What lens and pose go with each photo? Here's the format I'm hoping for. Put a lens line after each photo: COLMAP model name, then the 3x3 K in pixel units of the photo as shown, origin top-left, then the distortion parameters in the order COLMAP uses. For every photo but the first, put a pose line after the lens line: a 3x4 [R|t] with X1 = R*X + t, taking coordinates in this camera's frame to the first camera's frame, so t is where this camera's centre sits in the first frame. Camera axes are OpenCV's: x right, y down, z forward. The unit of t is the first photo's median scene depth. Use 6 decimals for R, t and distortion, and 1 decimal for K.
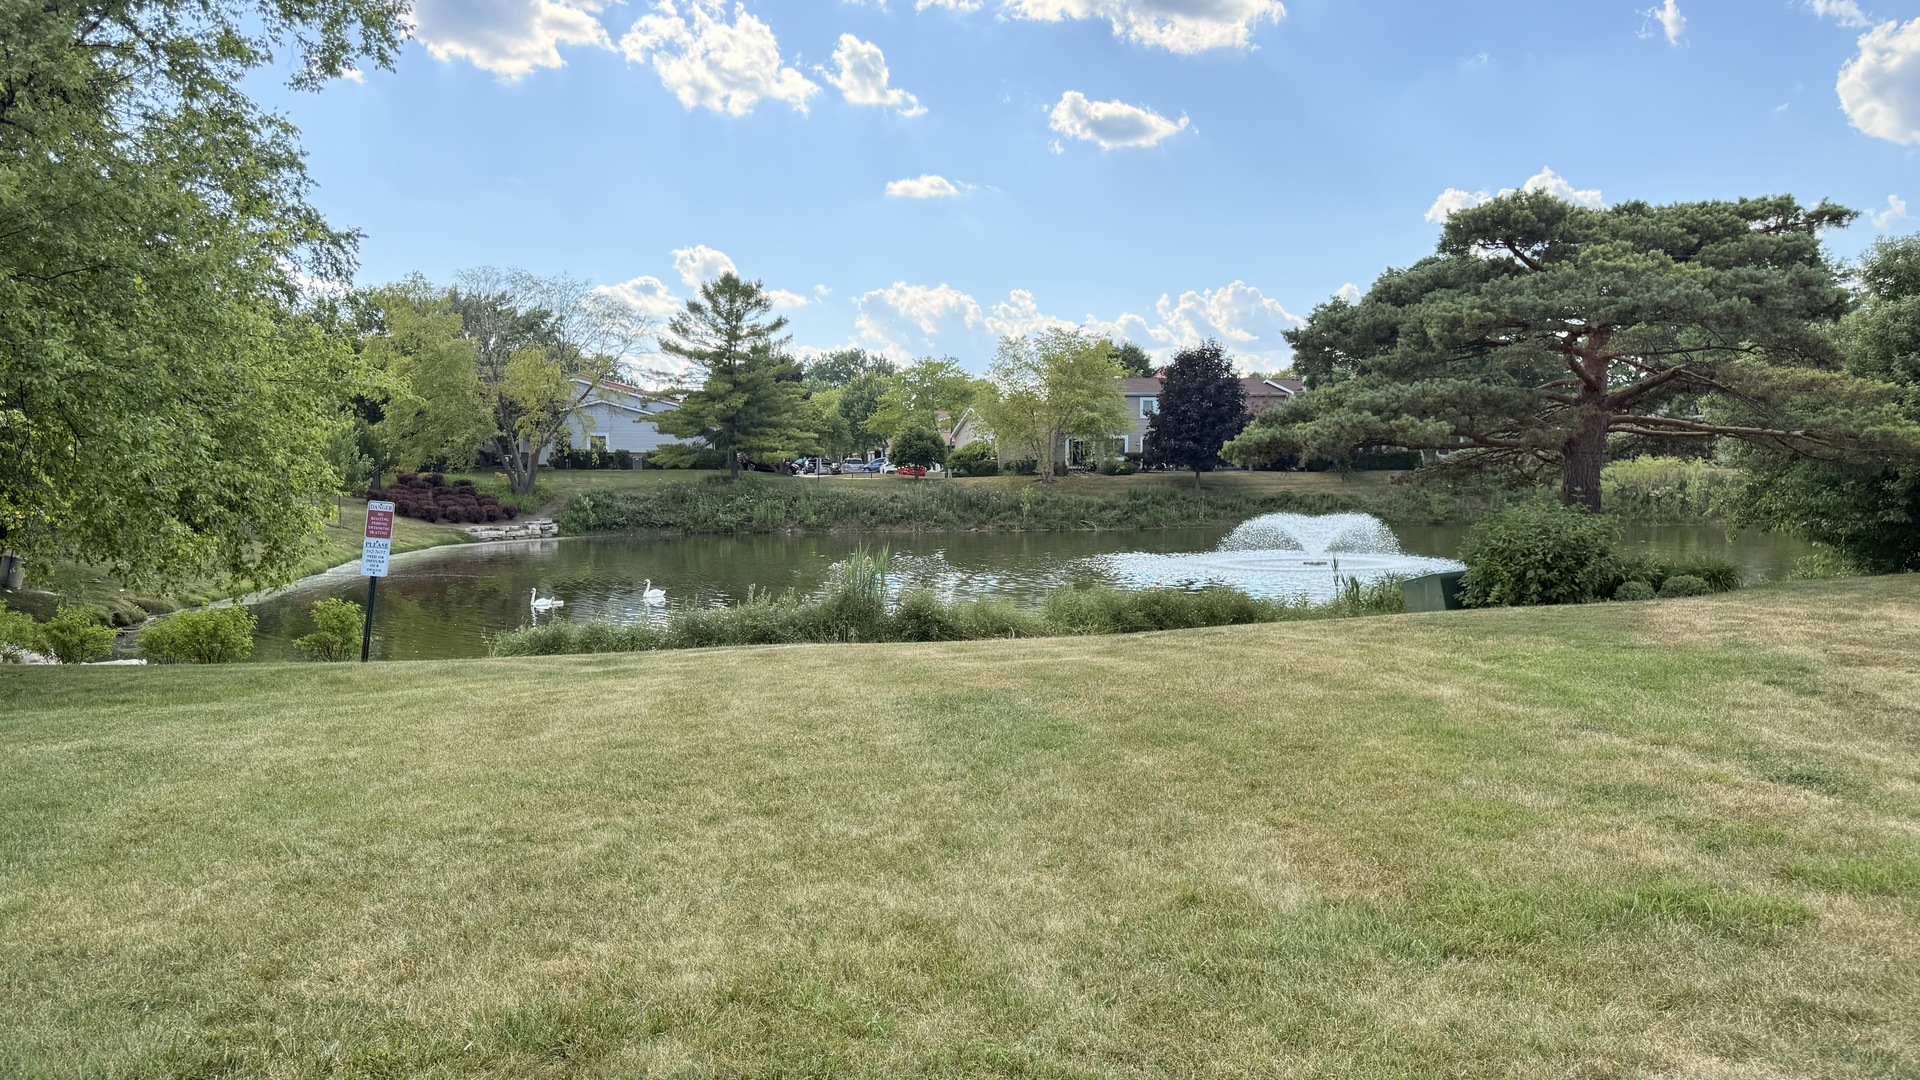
lens RADIAL K [[1531.3, 0, 960.0], [0, 1531.3, 540.0], [0, 0, 1]] dist [0.114170, 0.000839]
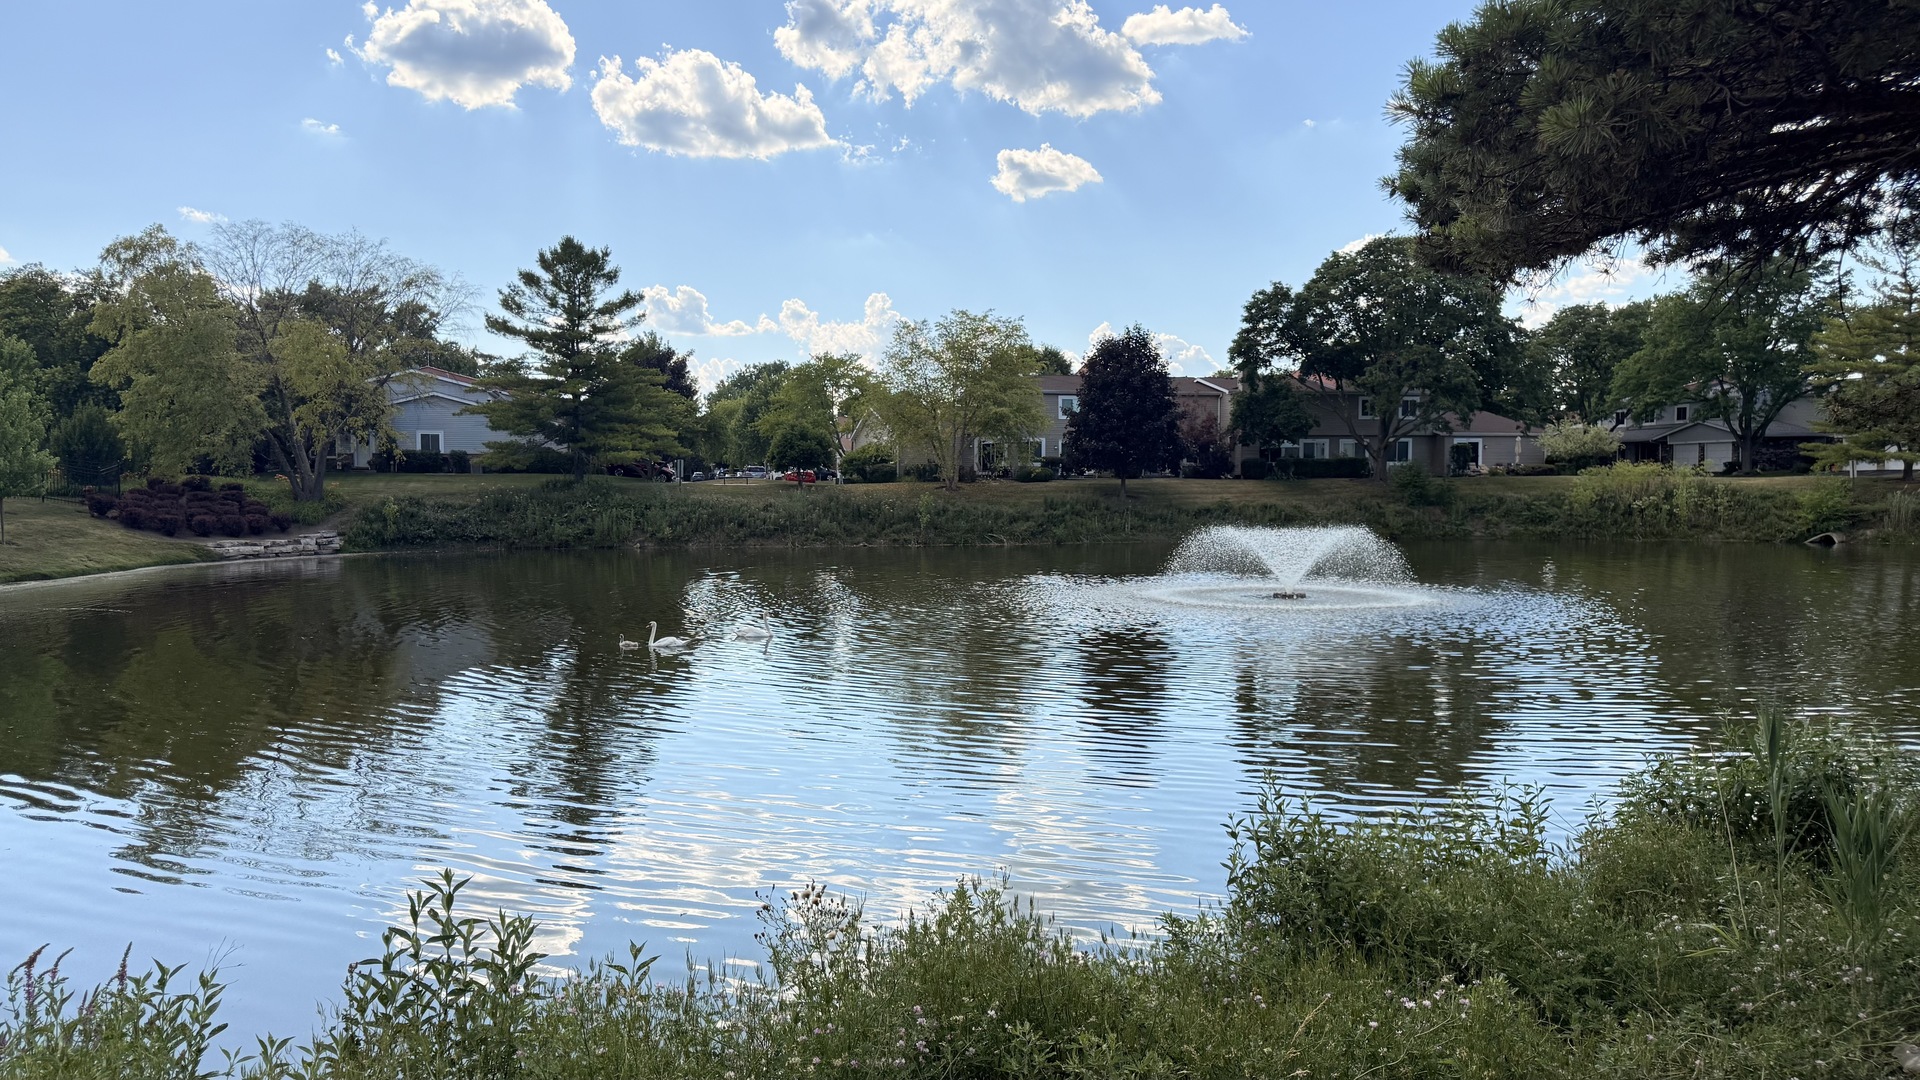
lens RADIAL K [[1382.0, 0, 989.0], [0, 1382.0, 537.5], [0, 0, 1]] dist [0.127985, -0.193678]
pose [[0.998167, 0.001233, 0.060503, 0.032085], [-0.000692, 0.999960, -0.008953, -0.003727], [-0.060511, 0.008895, 0.998128, 0.226479]]
